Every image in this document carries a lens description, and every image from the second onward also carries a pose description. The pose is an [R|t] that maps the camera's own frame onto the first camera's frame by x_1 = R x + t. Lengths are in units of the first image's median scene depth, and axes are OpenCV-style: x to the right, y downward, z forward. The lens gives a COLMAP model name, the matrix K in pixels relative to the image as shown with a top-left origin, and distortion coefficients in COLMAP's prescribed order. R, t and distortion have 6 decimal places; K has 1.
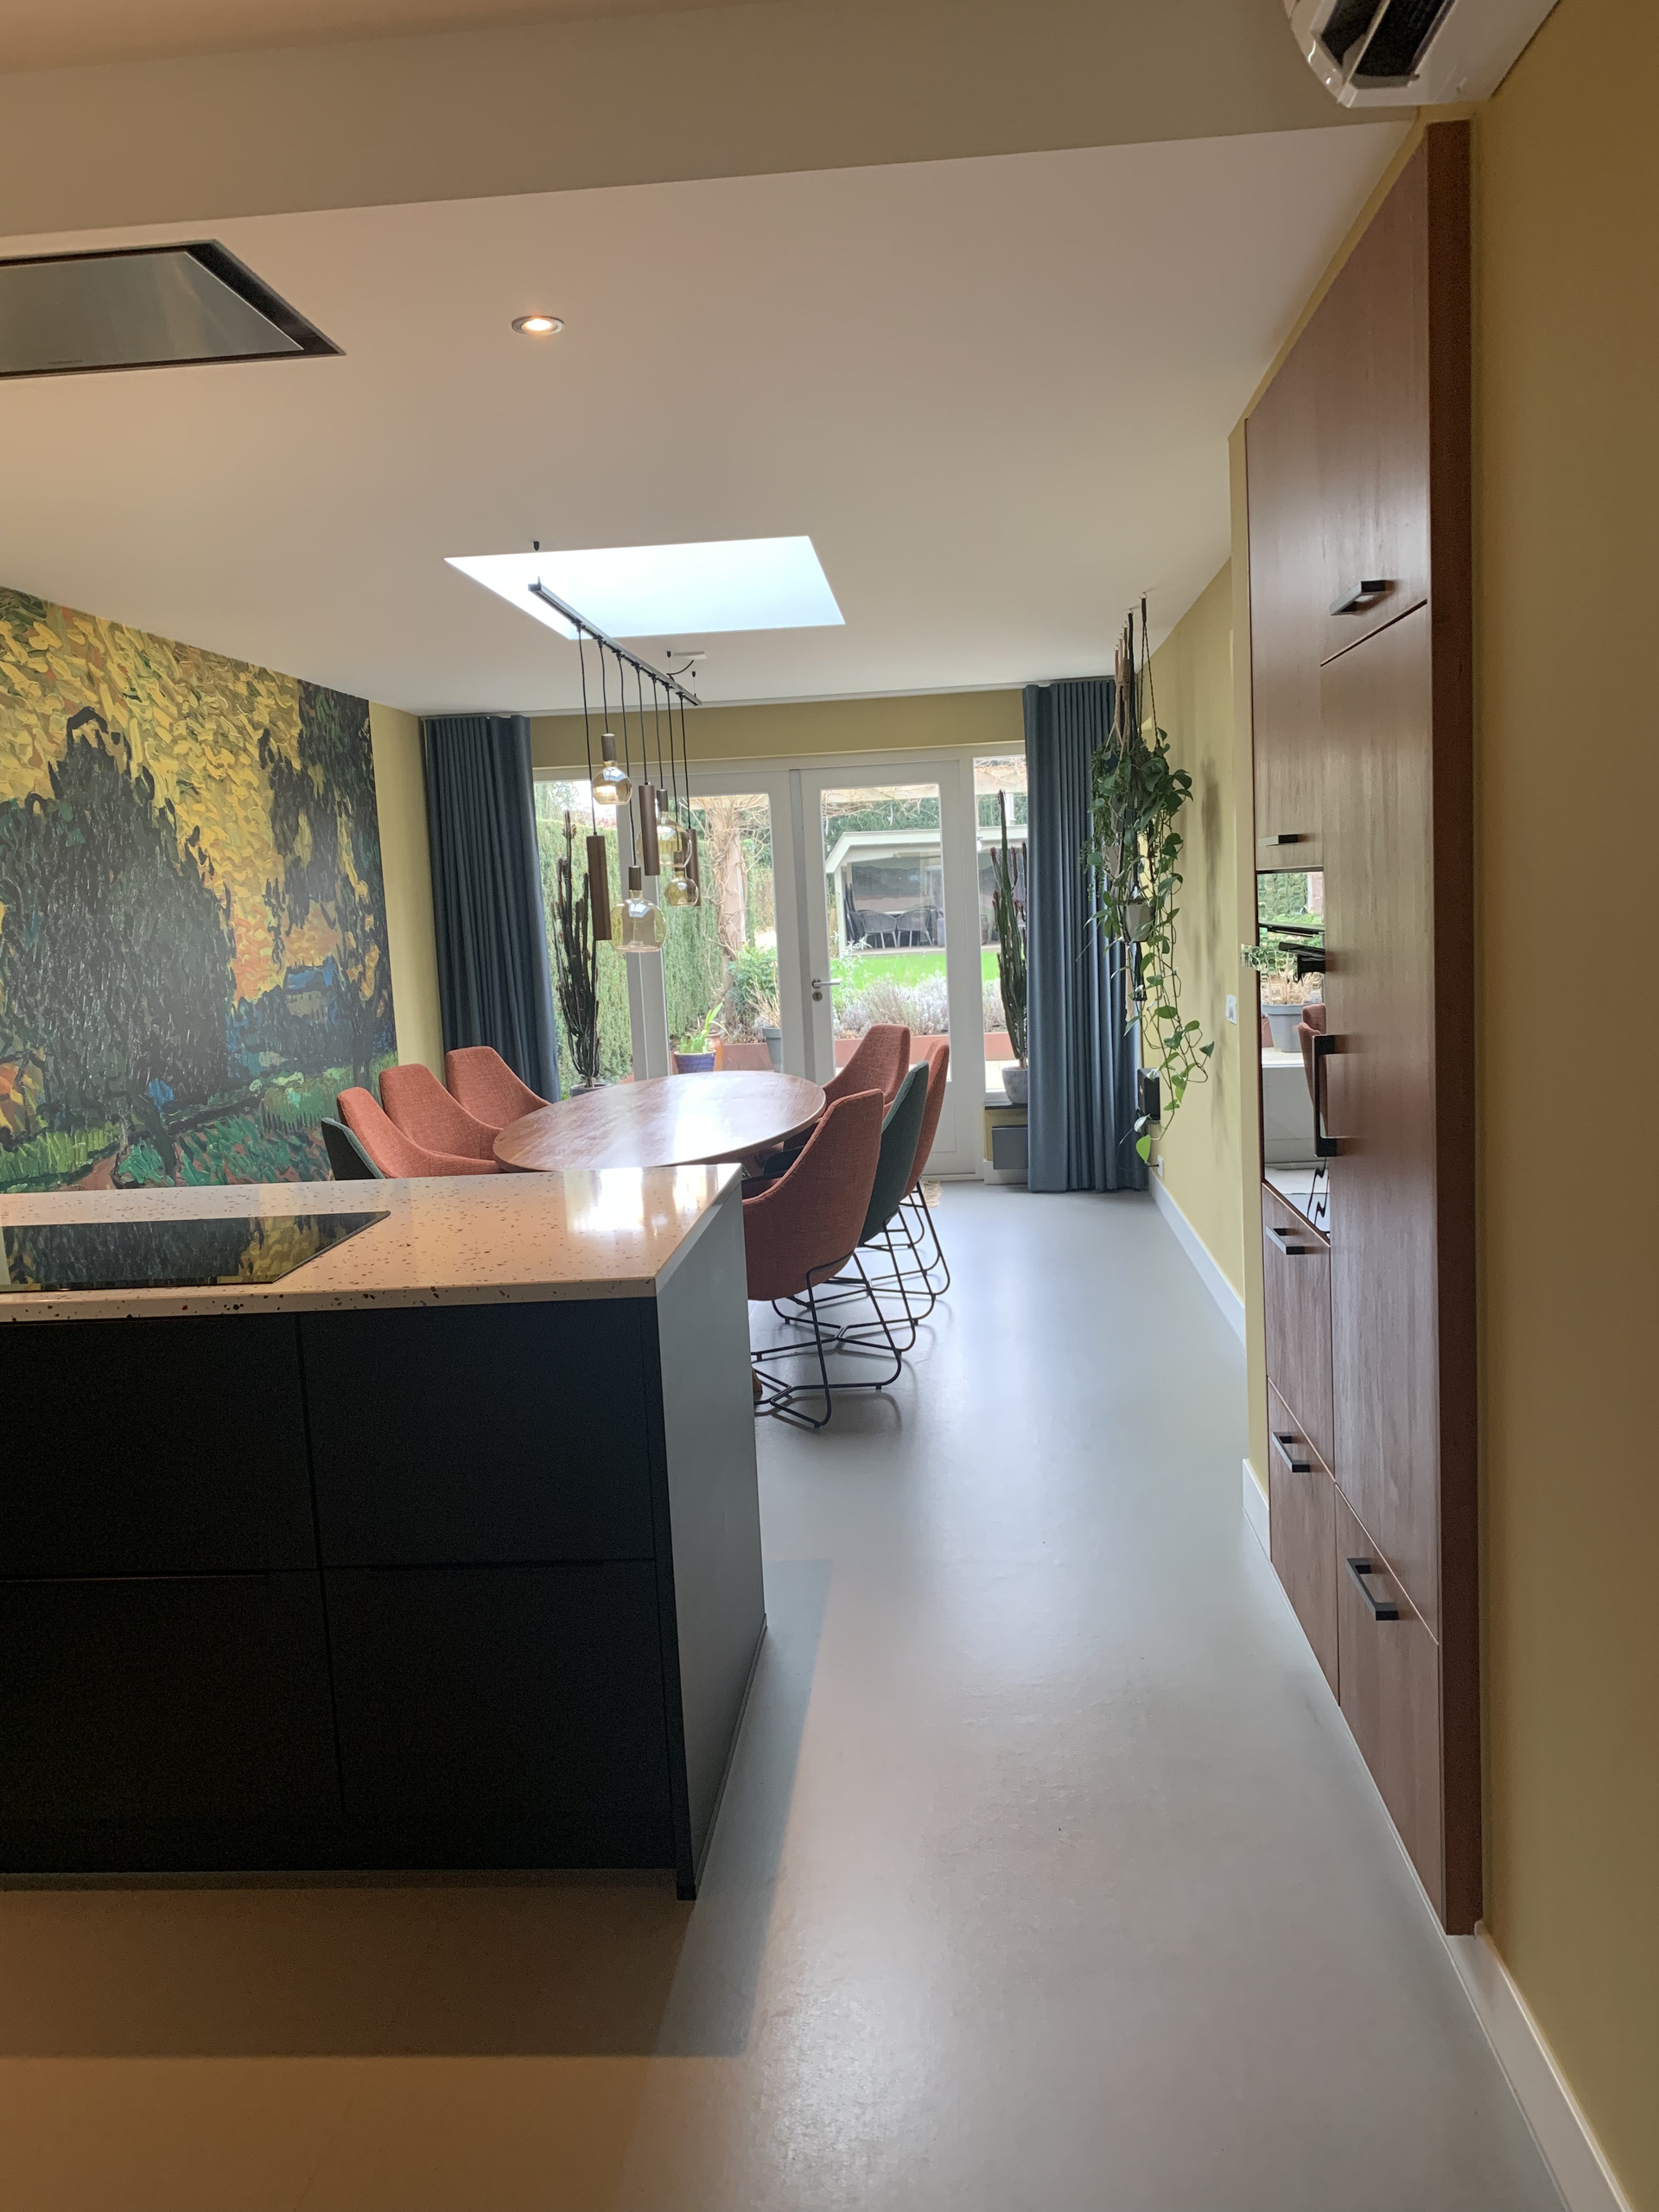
lens RADIAL K [[1691.4, 0, 860.8], [0, 1691.4, 1086.6], [0, 0, 1]] dist [0.037782, -0.054245]
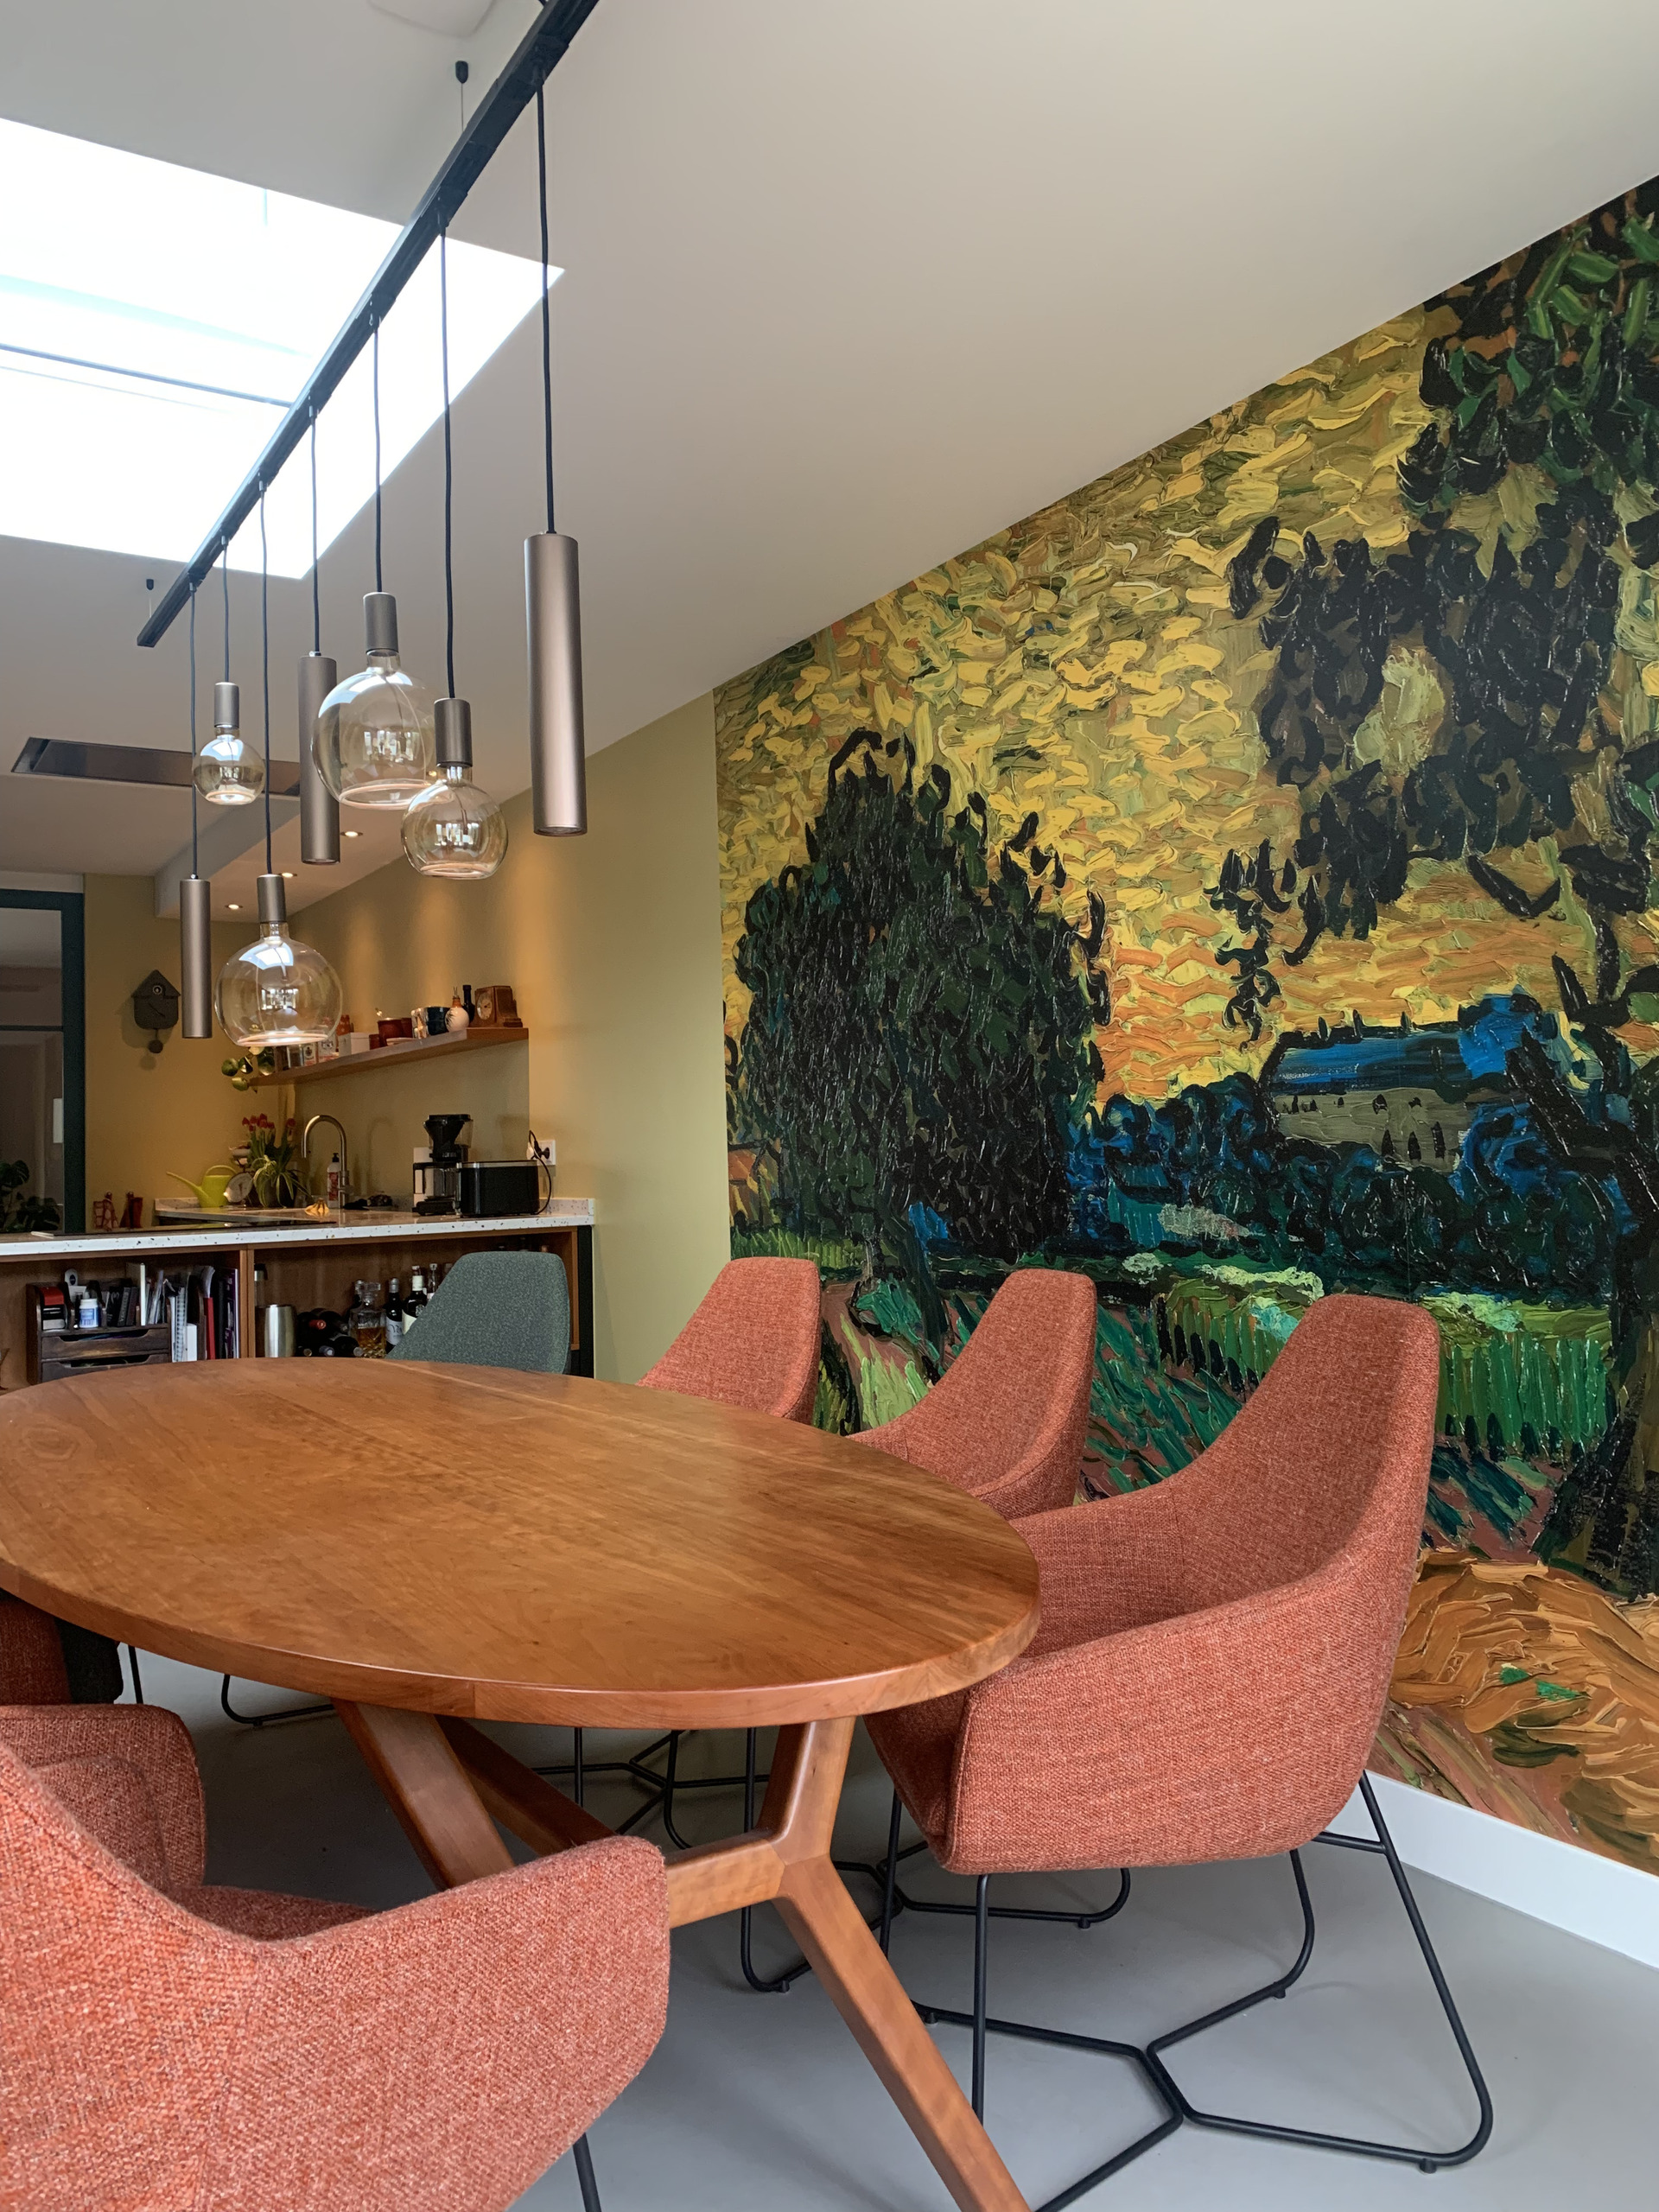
lens RADIAL K [[1691.4, 0, 824.9], [0, 1691.4, 1087.1], [0, 0, 1]] dist [0.037782, -0.054245]
pose [[-0.820026, 0.050074, -0.570131, 0.022535], [0.004481, 0.996696, 0.081094, -0.104500], [0.572308, 0.063945, -0.817542, 1.457109]]
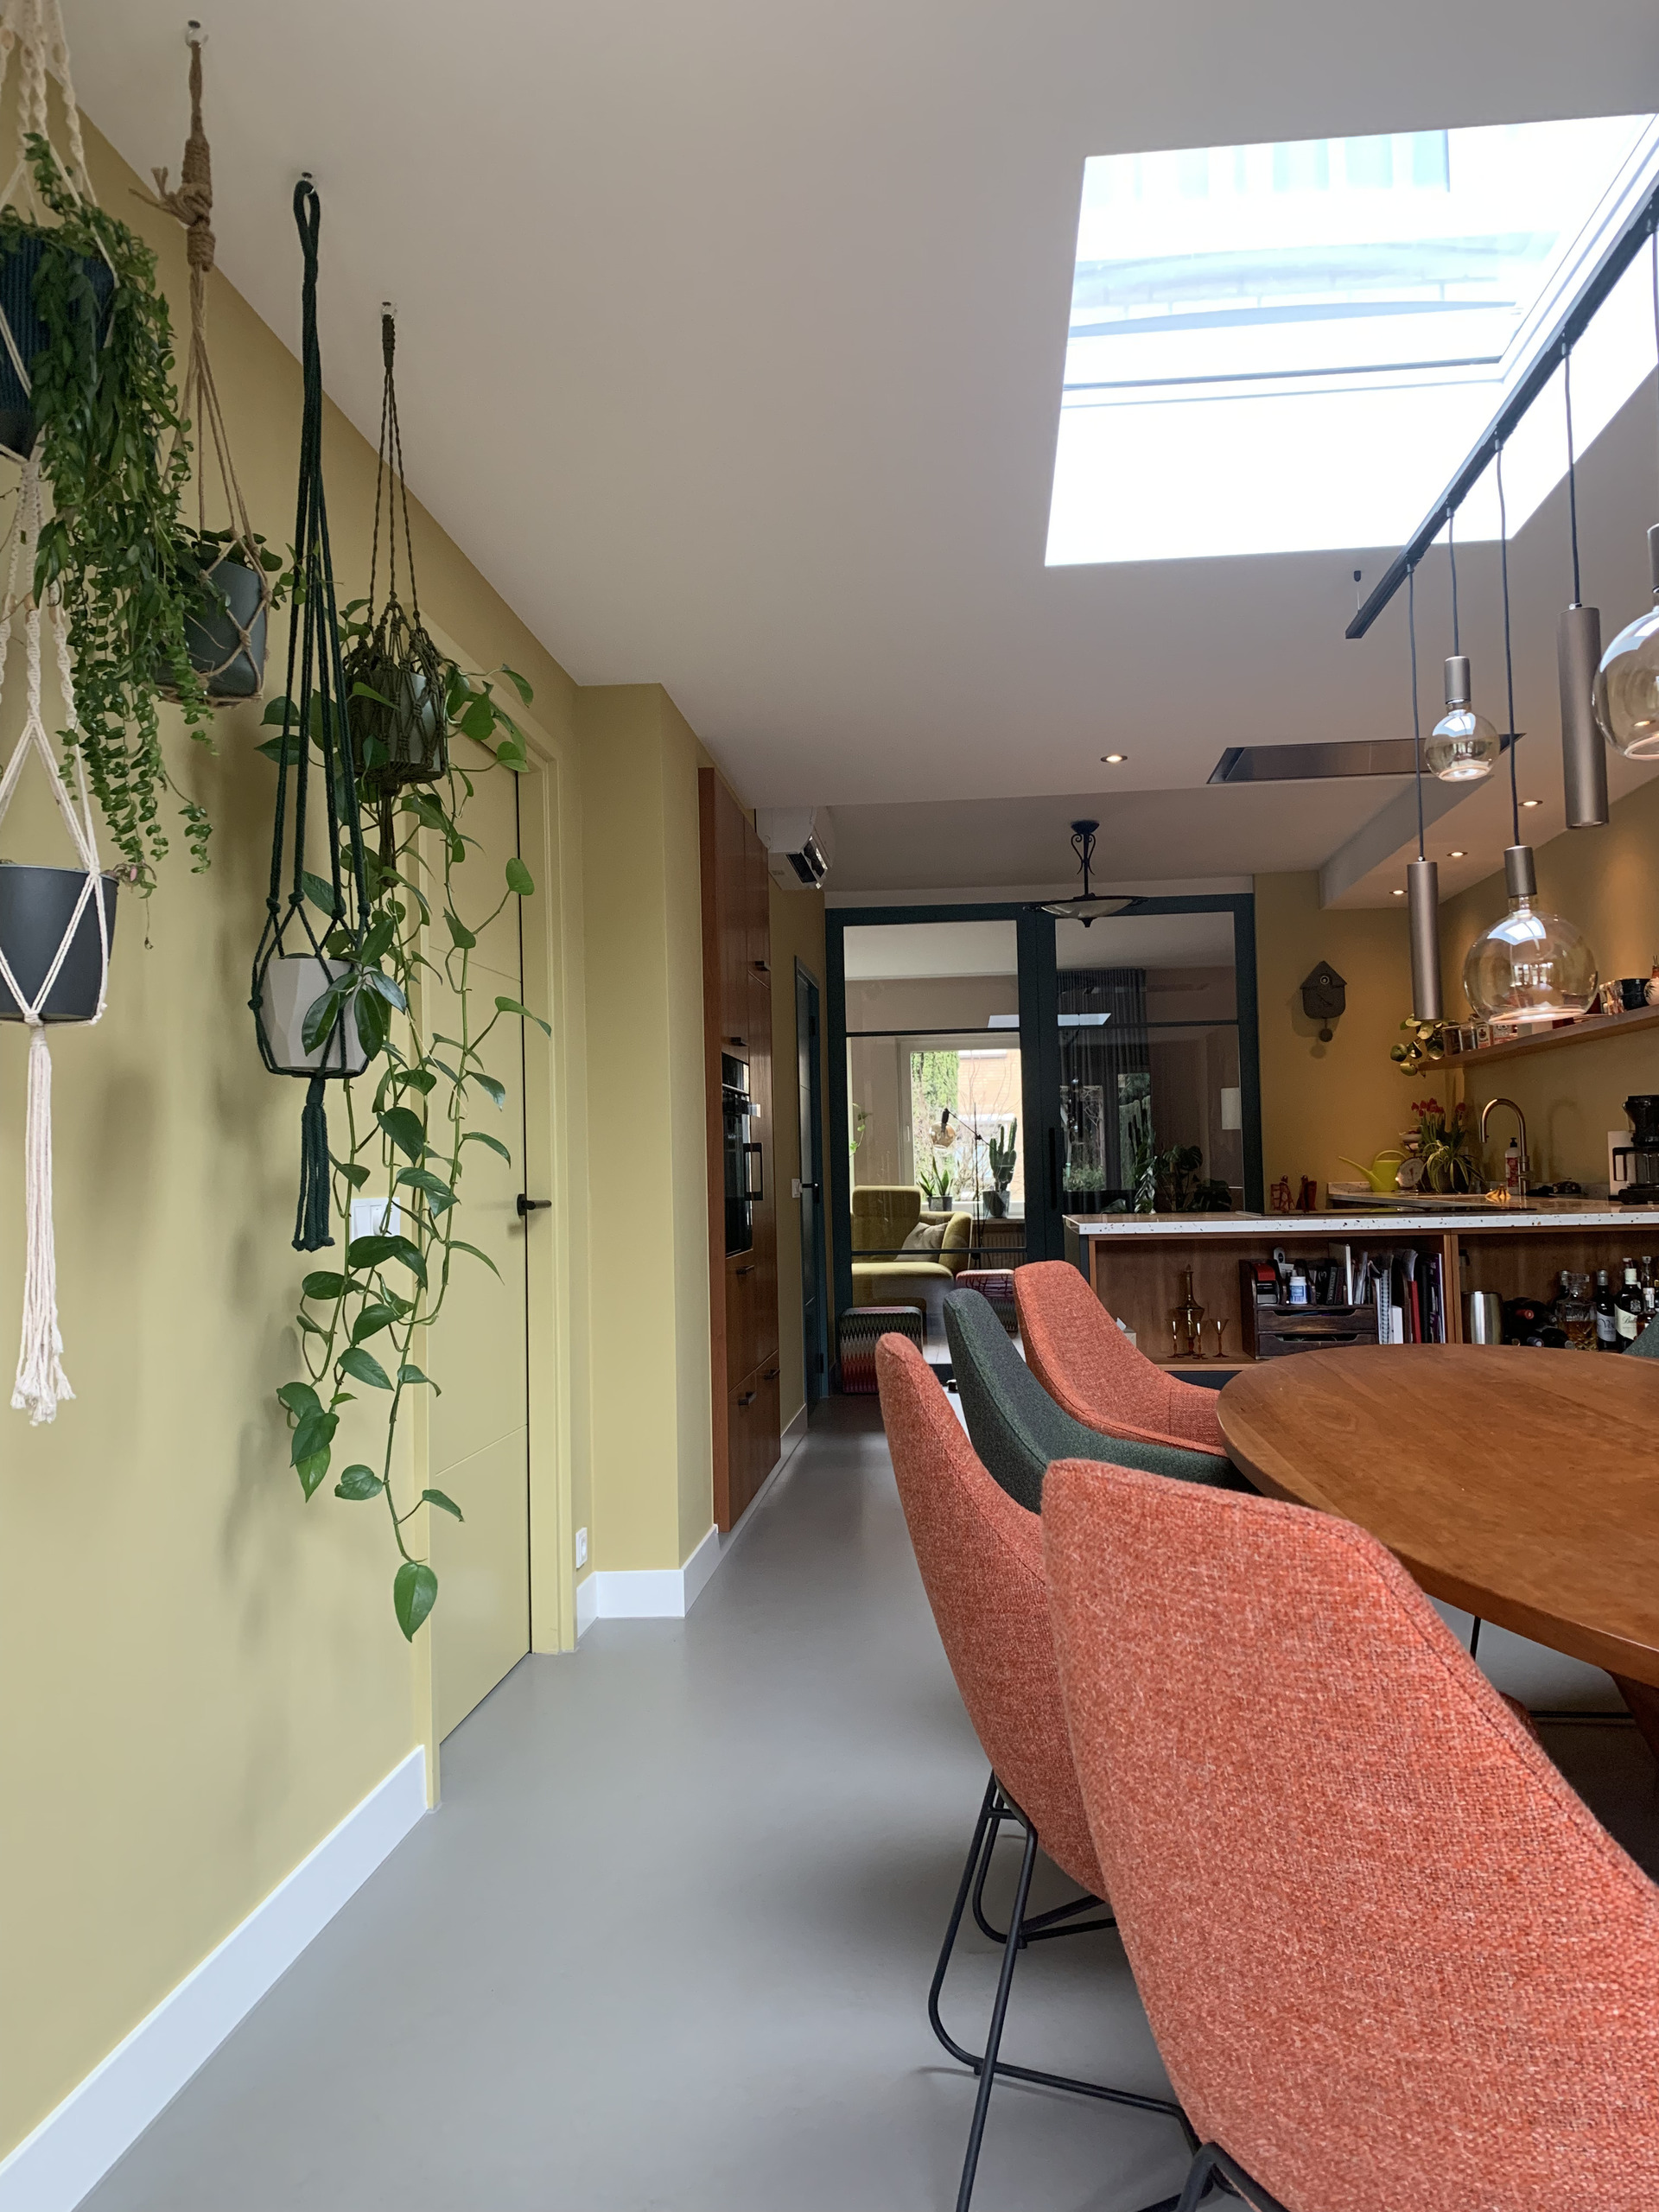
lens RADIAL K [[1691.4, 0, 840.3], [0, 1691.4, 1101.0], [0, 0, 1]] dist [0.037782, -0.054245]
pose [[-0.996623, 0.077748, 0.026418, 0.052446], [0.079423, 0.994398, 0.069746, -0.104073], [-0.020847, 0.071609, -0.997215, 1.441766]]
